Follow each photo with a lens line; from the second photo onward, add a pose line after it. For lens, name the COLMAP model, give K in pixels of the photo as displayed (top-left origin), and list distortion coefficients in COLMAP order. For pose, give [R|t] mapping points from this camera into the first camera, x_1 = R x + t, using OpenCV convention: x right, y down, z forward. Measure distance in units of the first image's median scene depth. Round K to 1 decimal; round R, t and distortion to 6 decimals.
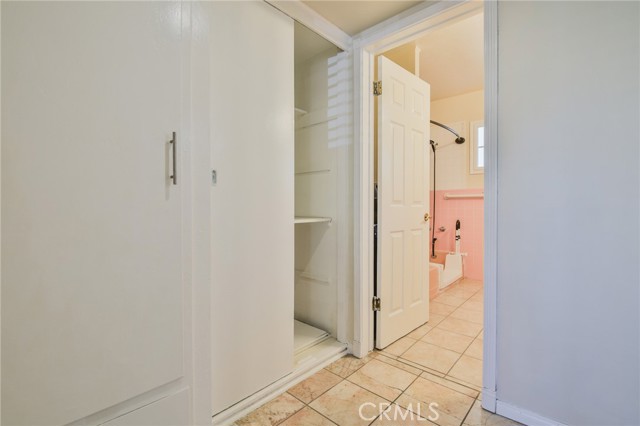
lens RADIAL K [[292.3, 0, 320.9], [0, 292.3, 208.7], [0, 0, 1]] dist [-0.006324, -0.008251]
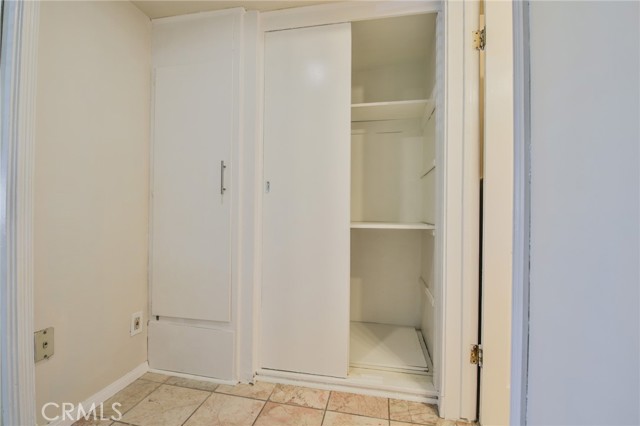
lens RADIAL K [[292.3, 0, 320.9], [0, 292.3, 208.7], [0, 0, 1]] dist [-0.006324, -0.008251]
pose [[0.527737, 0.007916, -0.849371, 0.648407], [-0.024698, 0.999677, -0.006029, -0.004911], [0.849049, 0.024160, 0.527762, 0.370544]]
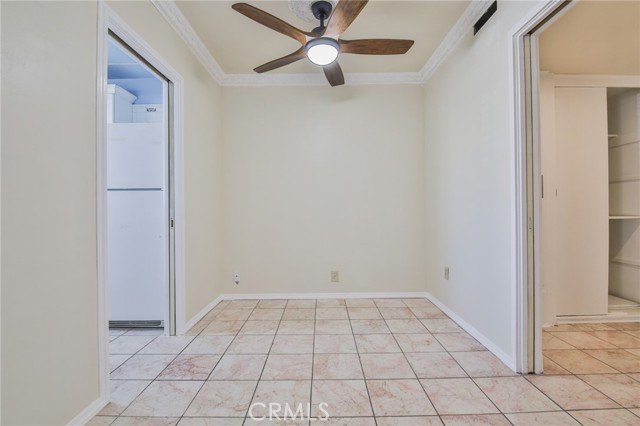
lens RADIAL K [[292.3, 0, 320.9], [0, 292.3, 208.7], [0, 0, 1]] dist [-0.006324, -0.008251]
pose [[0.677360, -0.001394, -0.735651, -0.002574], [-0.002862, 0.999986, -0.004531, 0.008247], [0.735647, 0.005175, 0.677346, -1.074721]]
